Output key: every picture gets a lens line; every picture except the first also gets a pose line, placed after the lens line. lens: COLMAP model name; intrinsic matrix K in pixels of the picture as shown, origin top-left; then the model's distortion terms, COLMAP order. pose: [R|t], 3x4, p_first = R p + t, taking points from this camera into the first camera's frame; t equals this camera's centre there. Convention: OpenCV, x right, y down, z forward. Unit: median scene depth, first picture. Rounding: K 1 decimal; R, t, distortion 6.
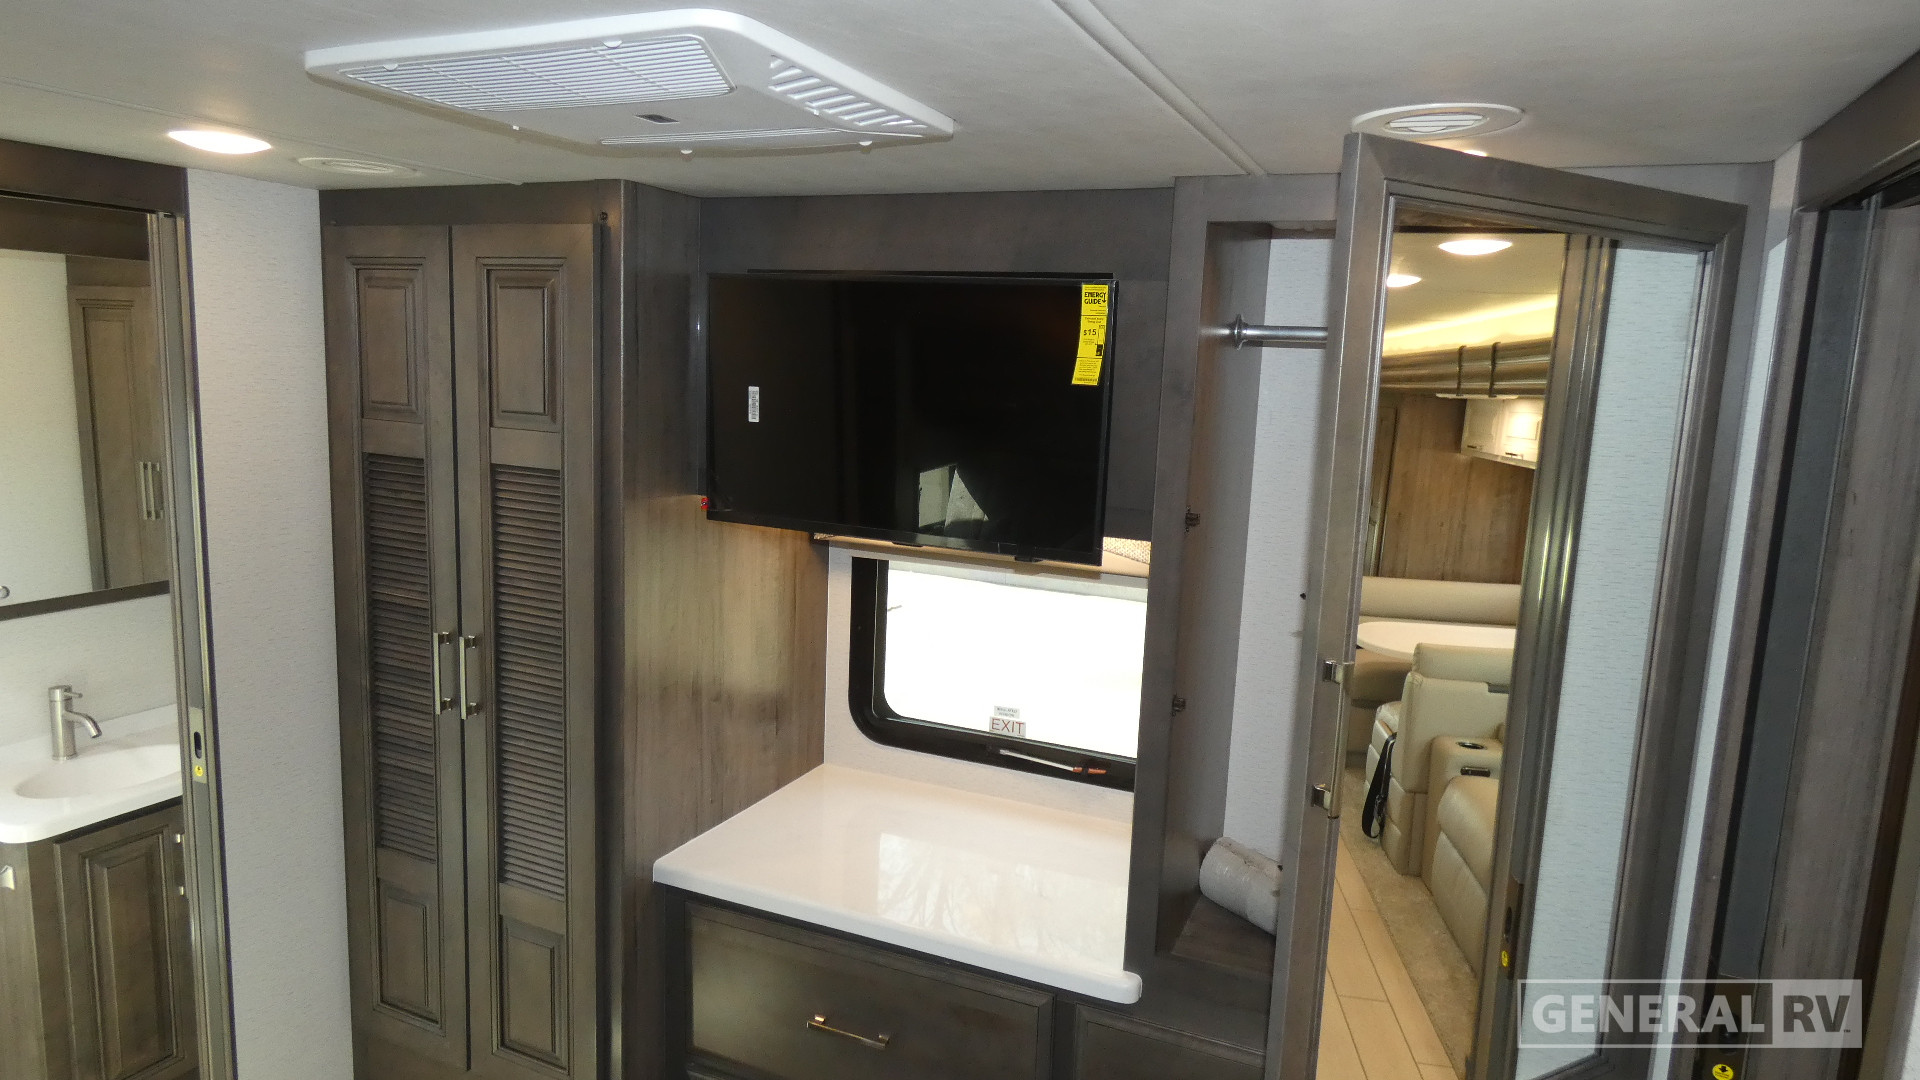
lens RADIAL K [[1156.4, 0, 962.9], [0, 1156.4, 534.8], [0, 0, 1]] dist [-0.008749, -0.002774]
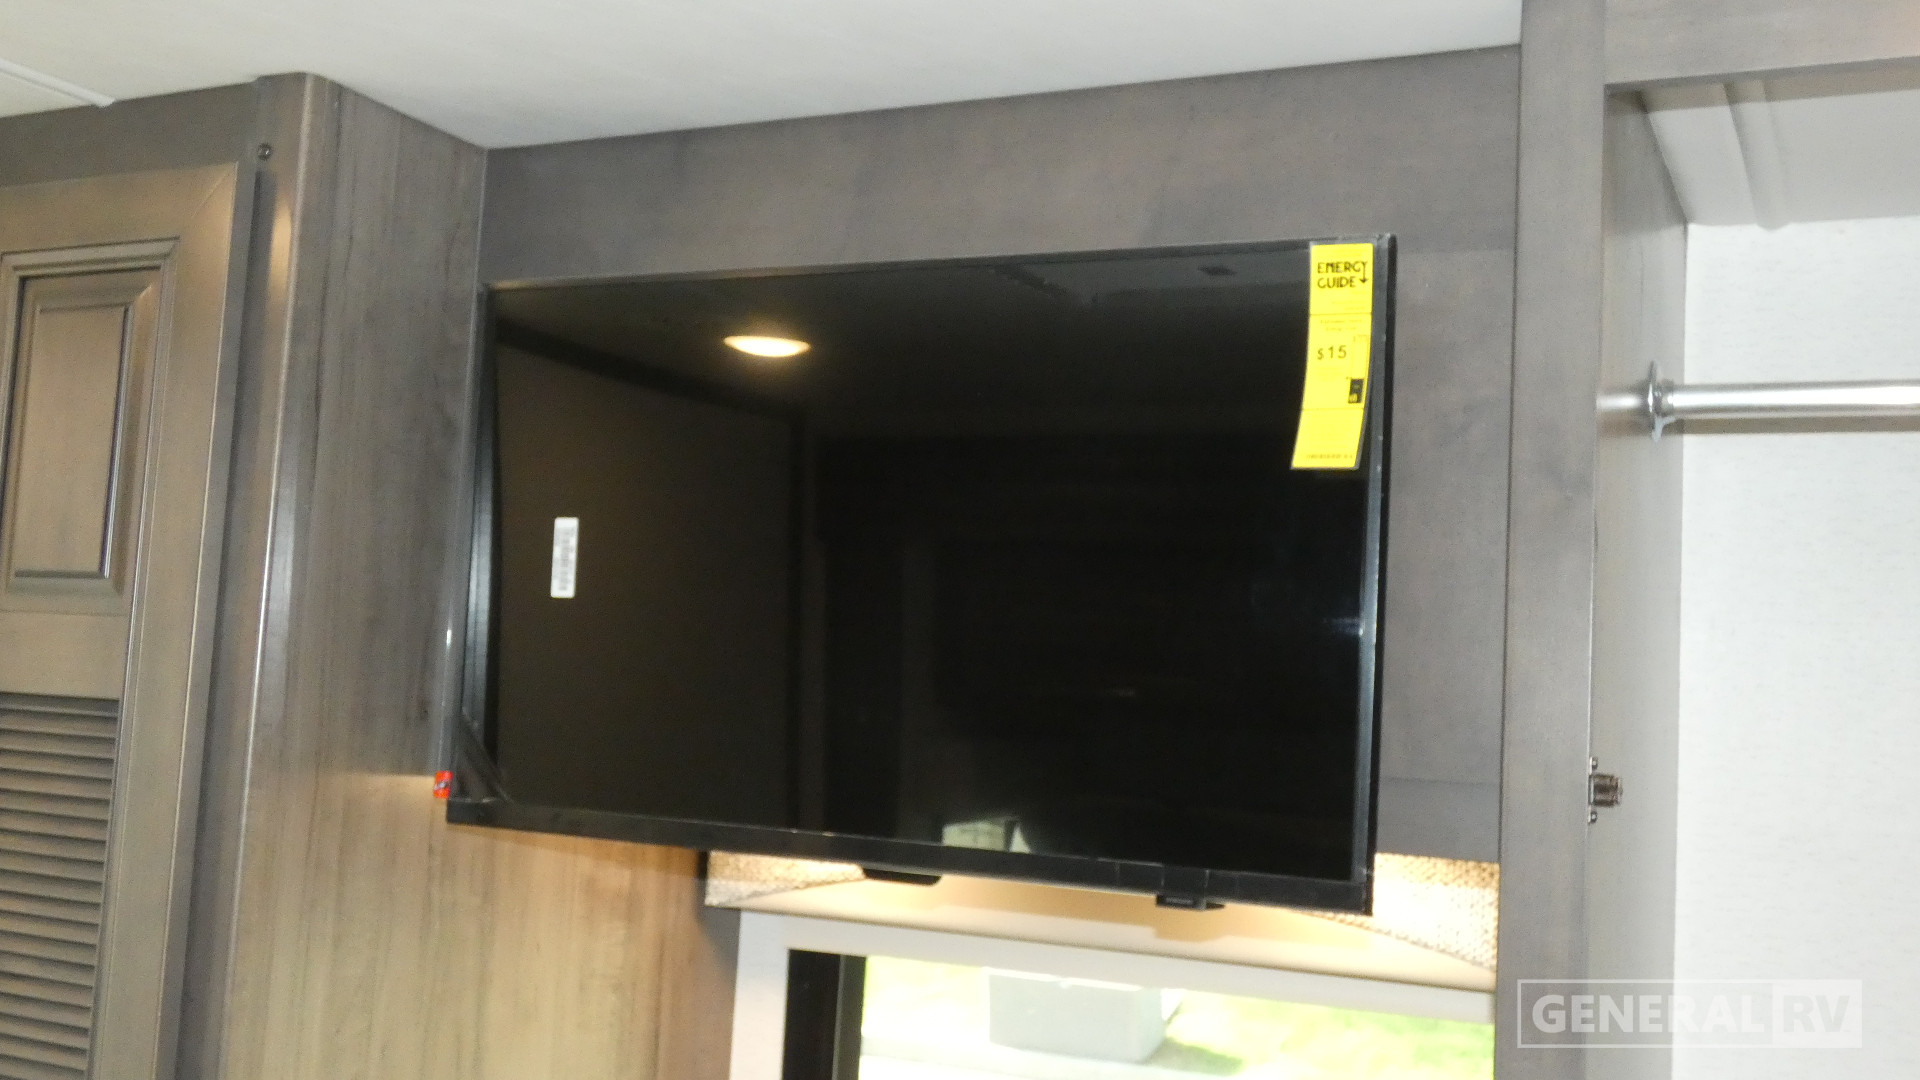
lens RADIAL K [[1983.7, 0, 960.0], [0, 1983.7, 540.0], [0, 0, 1]] dist [-0.013132, -0.008764]
pose [[0.999364, 0.003033, -0.035543, -0.001538], [-0.011388, 0.971372, -0.237292, 0.060555], [0.033805, 0.237546, 0.970788, 0.263567]]
